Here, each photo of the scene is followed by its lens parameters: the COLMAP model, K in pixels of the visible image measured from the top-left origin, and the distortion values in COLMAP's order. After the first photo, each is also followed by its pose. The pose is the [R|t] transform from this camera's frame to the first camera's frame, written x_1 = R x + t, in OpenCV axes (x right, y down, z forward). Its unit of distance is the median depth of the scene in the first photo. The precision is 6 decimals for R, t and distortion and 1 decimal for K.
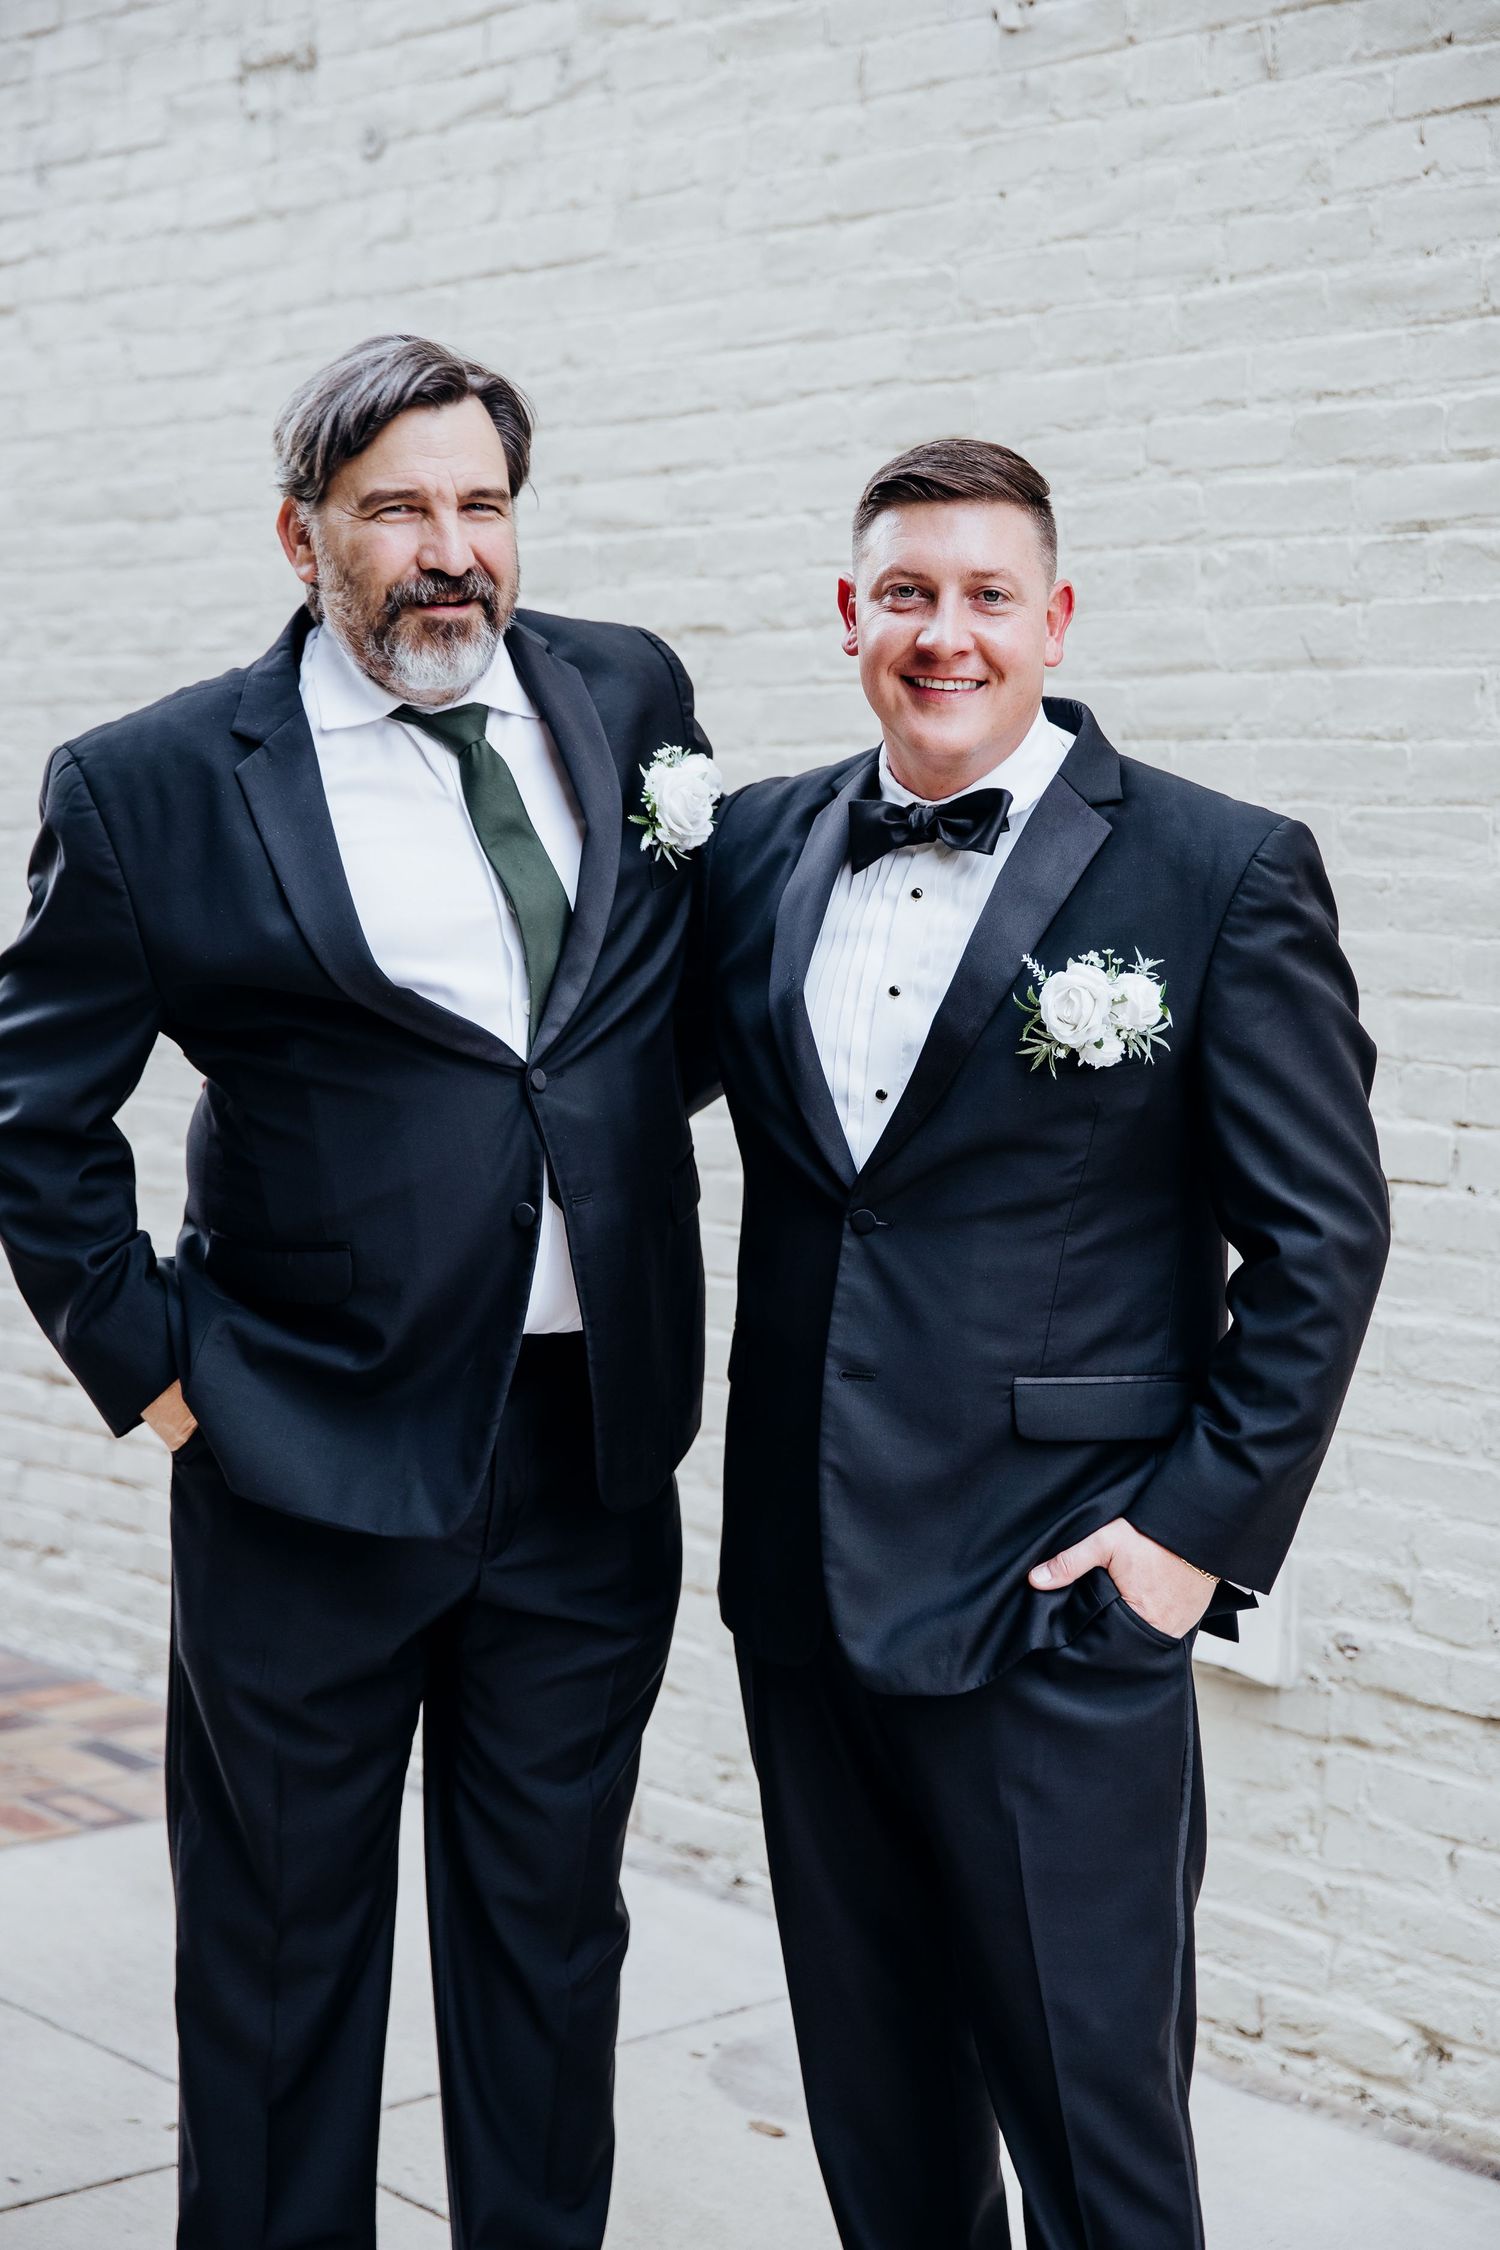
lens RADIAL K [[3496.9, 0, 749.1], [0, 3496.9, 1137.0], [0, 0, 1]] dist [0.110899, 0.104317]
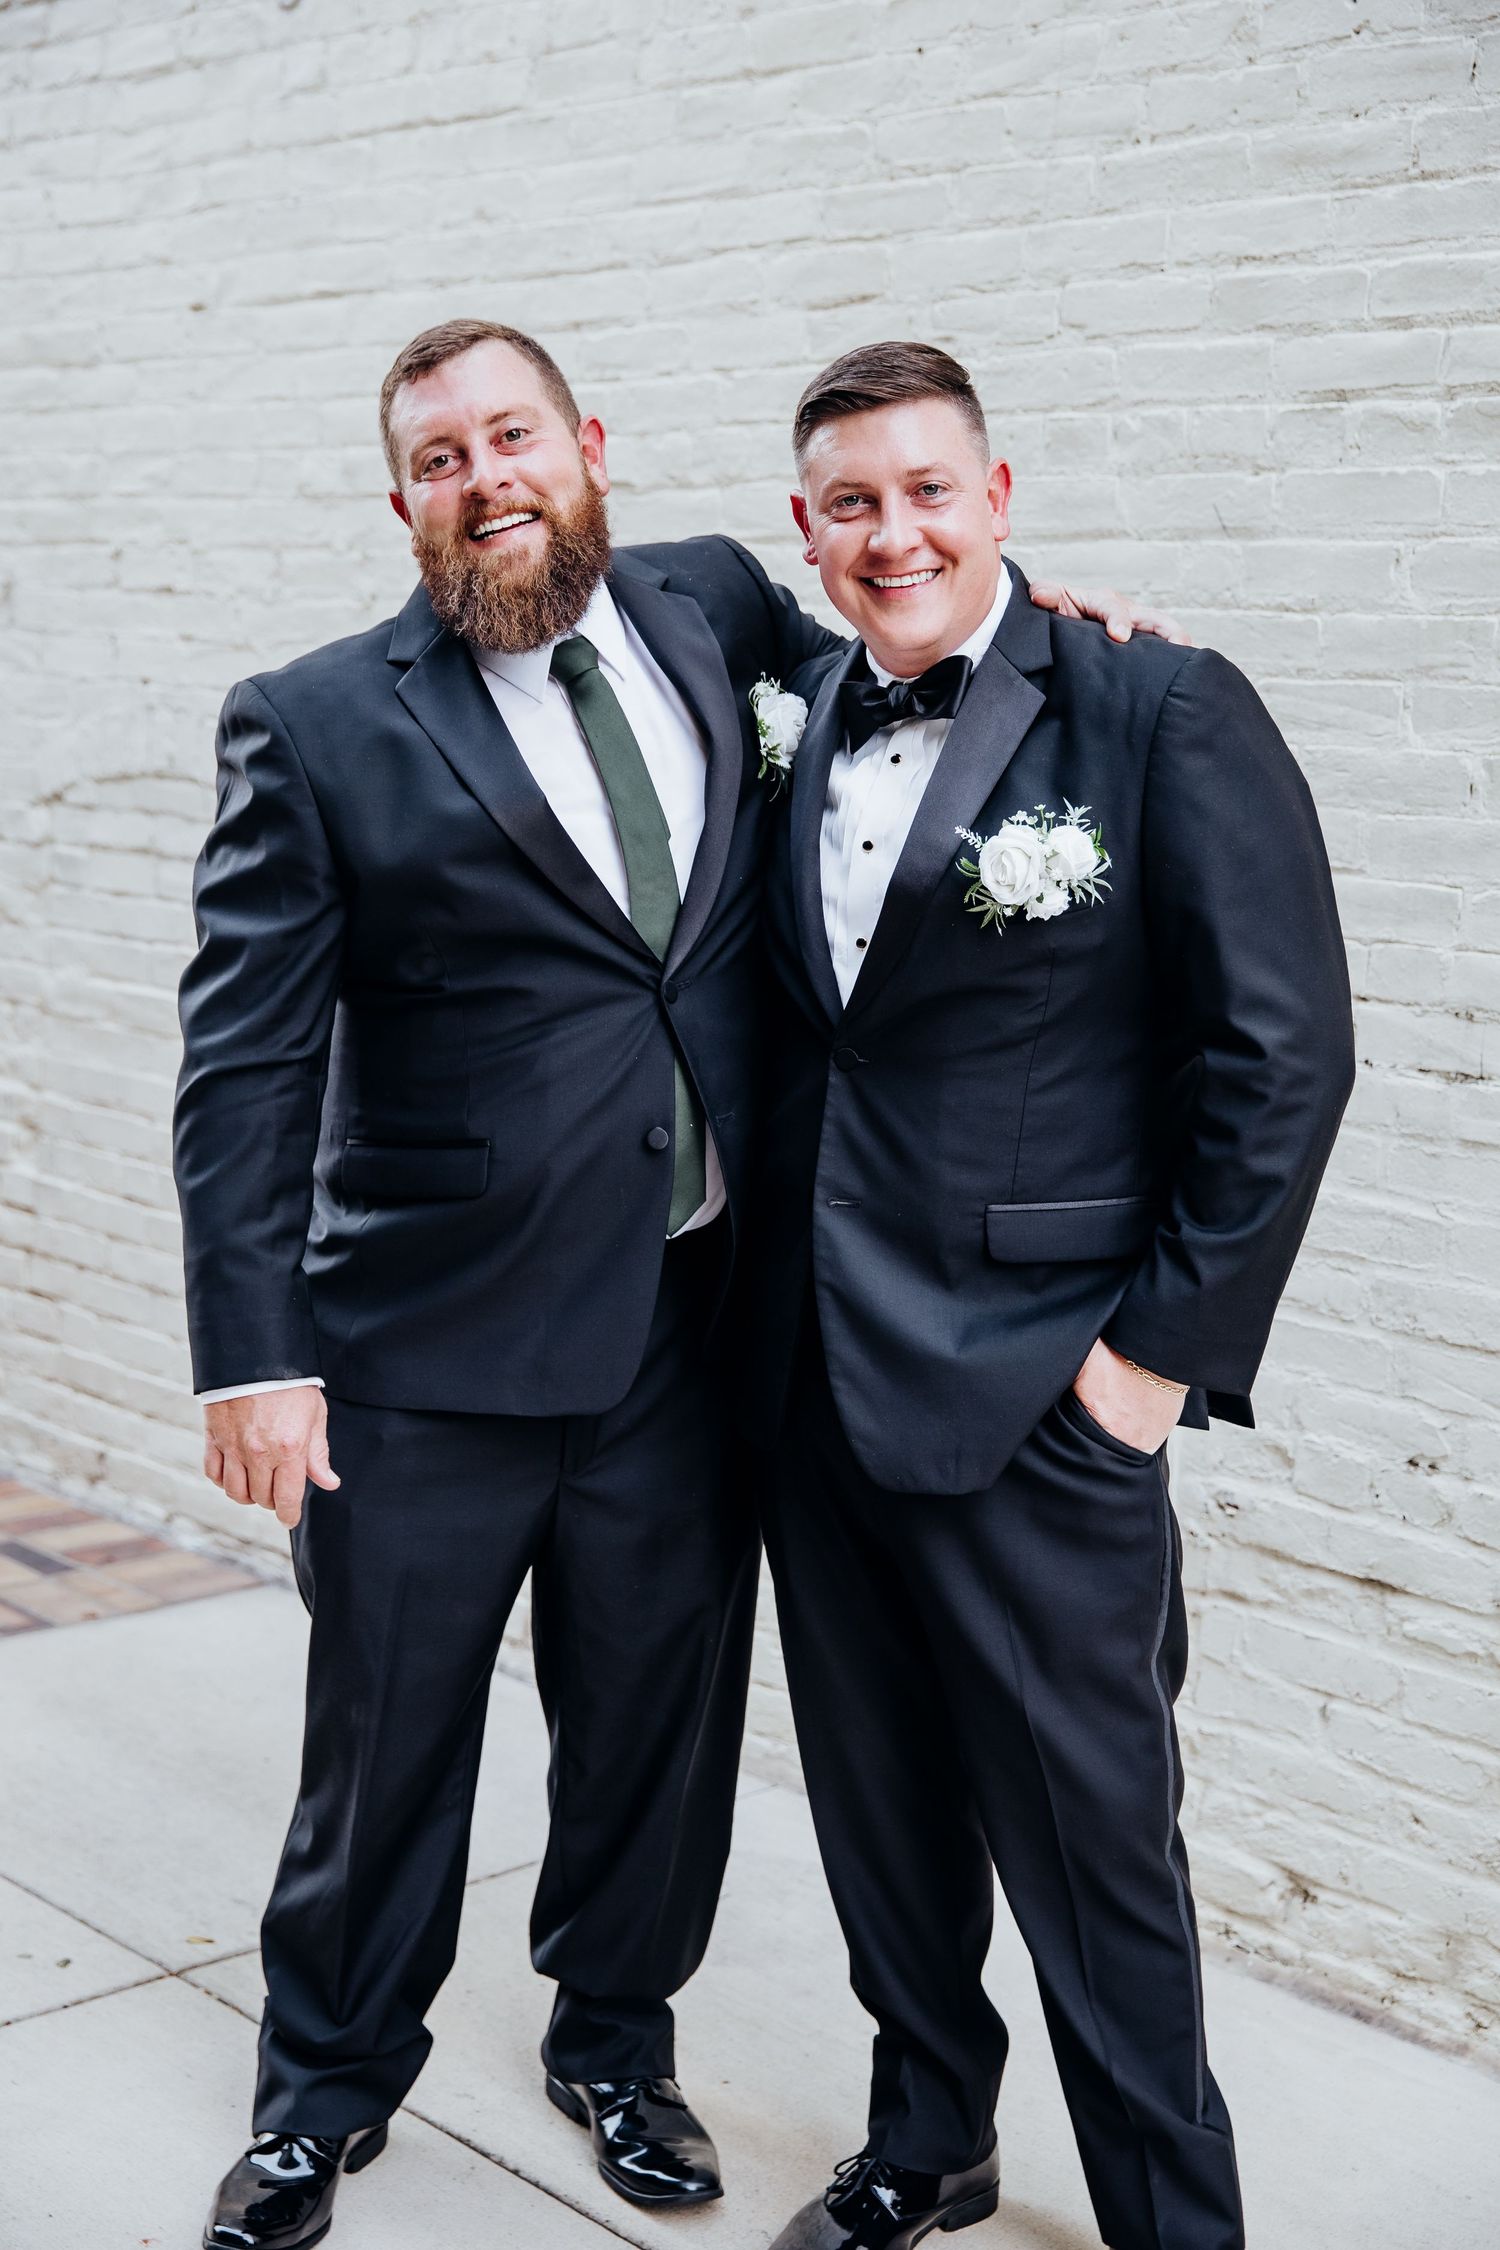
lens RADIAL K [[2984.5, 0, 749.8], [0, 2984.5, 1132.3], [0, 0, 1]] dist [0.062372, 0.097709]
pose [[0.998837, 0.018200, 0.044651, -0.009689], [-0.020865, 0.997983, 0.059962, -0.012452], [-0.043470, -0.060824, 0.997201, 0.142139]]
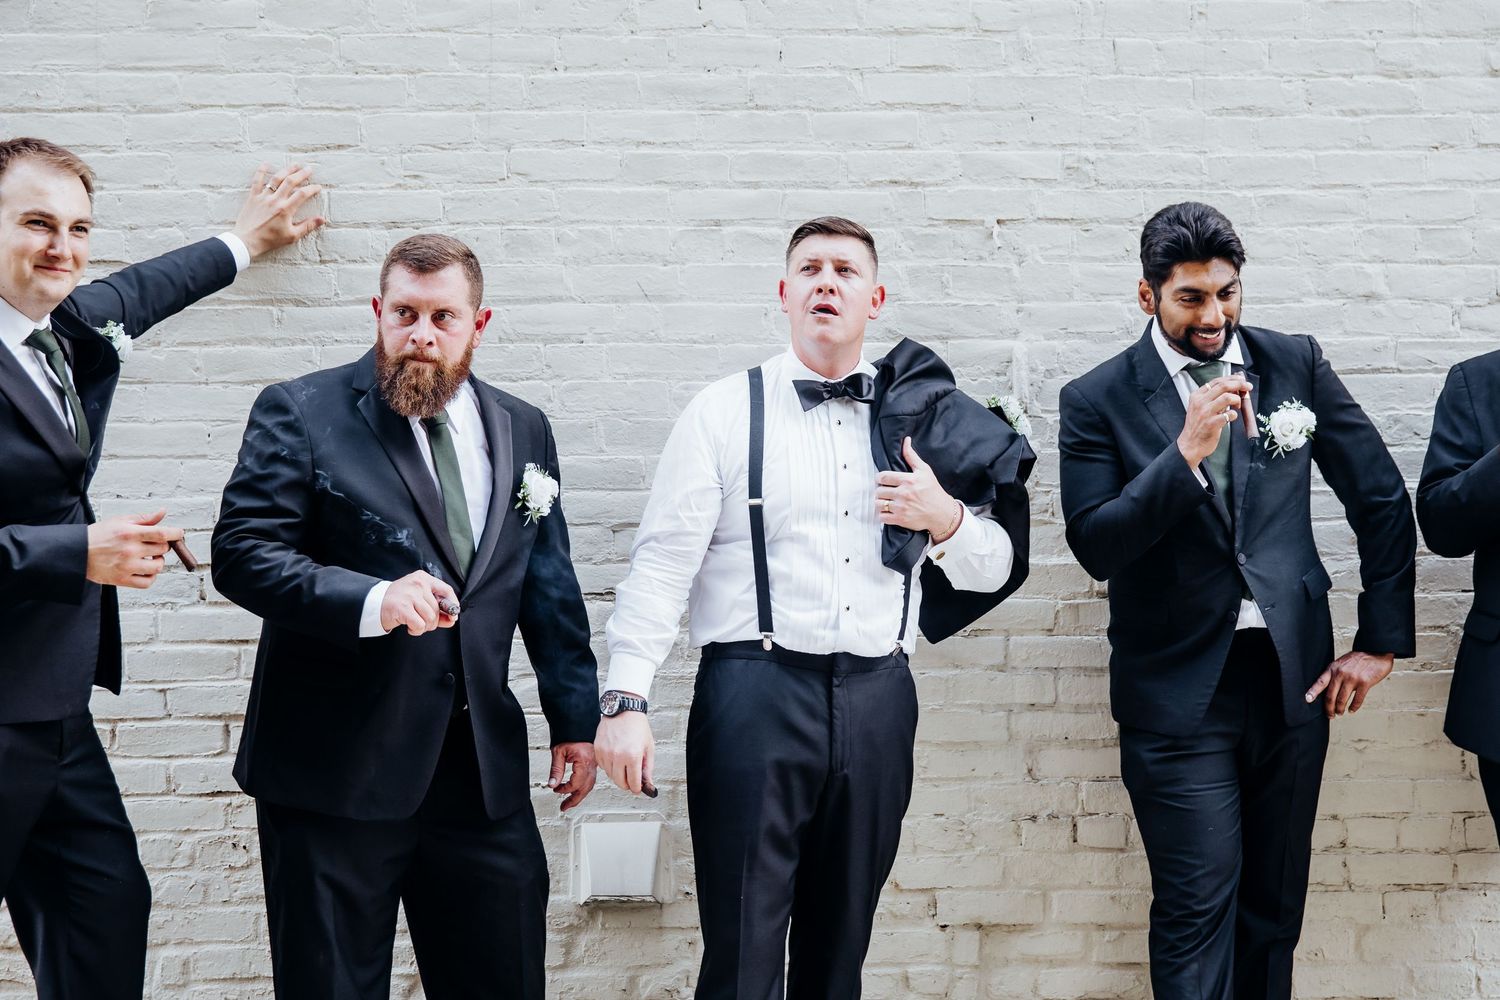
lens RADIAL K [[2163.4, 0, 747.8], [0, 2163.4, 515.9], [0, 0, 1]] dist [0.075832, 0.115540]
pose [[0.652080, -0.046637, 0.756714, -0.603444], [0.086765, 0.996139, -0.013375, -0.011013], [-0.753169, 0.074378, 0.653609, 0.280767]]
